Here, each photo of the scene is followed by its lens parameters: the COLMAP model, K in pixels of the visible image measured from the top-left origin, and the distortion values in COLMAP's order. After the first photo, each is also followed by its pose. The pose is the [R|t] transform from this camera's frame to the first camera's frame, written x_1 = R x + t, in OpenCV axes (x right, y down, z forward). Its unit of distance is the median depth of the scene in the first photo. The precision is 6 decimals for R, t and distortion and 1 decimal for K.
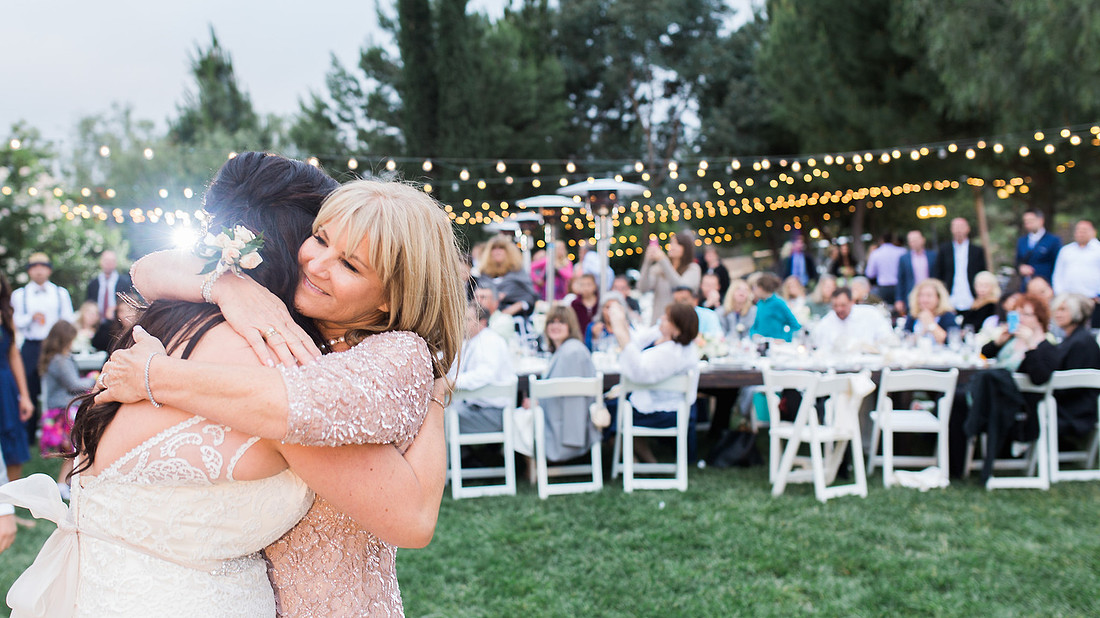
lens RADIAL K [[1213.4, 0, 496.0], [0, 1213.4, 273.1], [0, 0, 1]] dist [-0.009980, 0.014316]
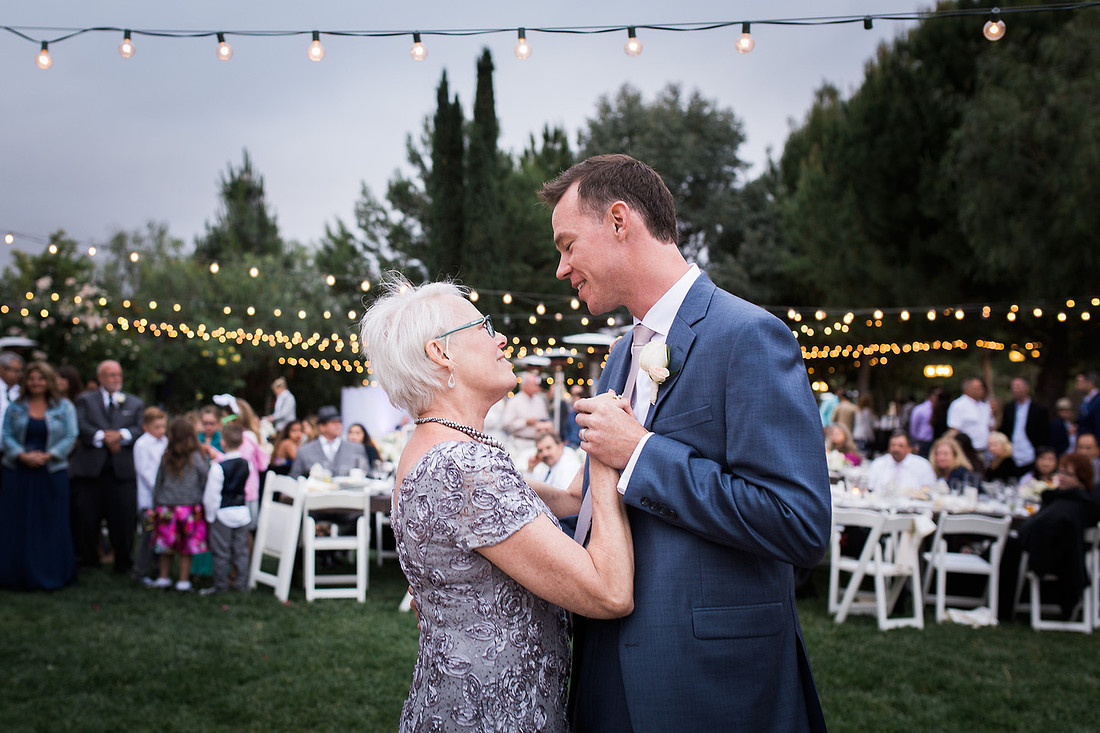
lens RADIAL K [[1218.8, 0, 468.1], [0, 1218.8, 369.0], [0, 0, 1]] dist [0.000942, 0.008555]
pose [[0.998363, 0.056713, -0.007411, -0.043092], [-0.056924, 0.997858, -0.032227, 0.005042], [0.005567, 0.032597, 0.999453, -0.037193]]
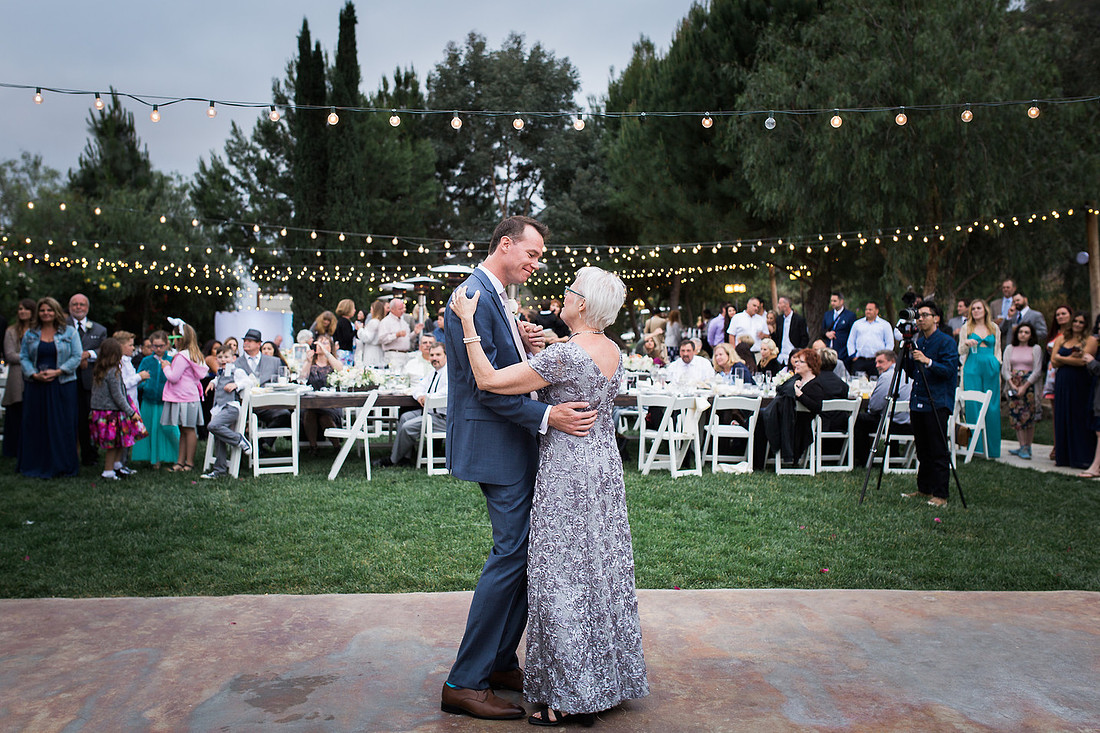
lens RADIAL K [[1165.8, 0, 530.7], [0, 1165.8, 359.8], [0, 0, 1]] dist [0.001101, 0.010468]
pose [[0.983317, 0.032583, 0.178960, -0.073602], [-0.036843, 0.999110, 0.020528, 0.006340], [-0.178132, -0.026779, 0.983642, -0.169389]]
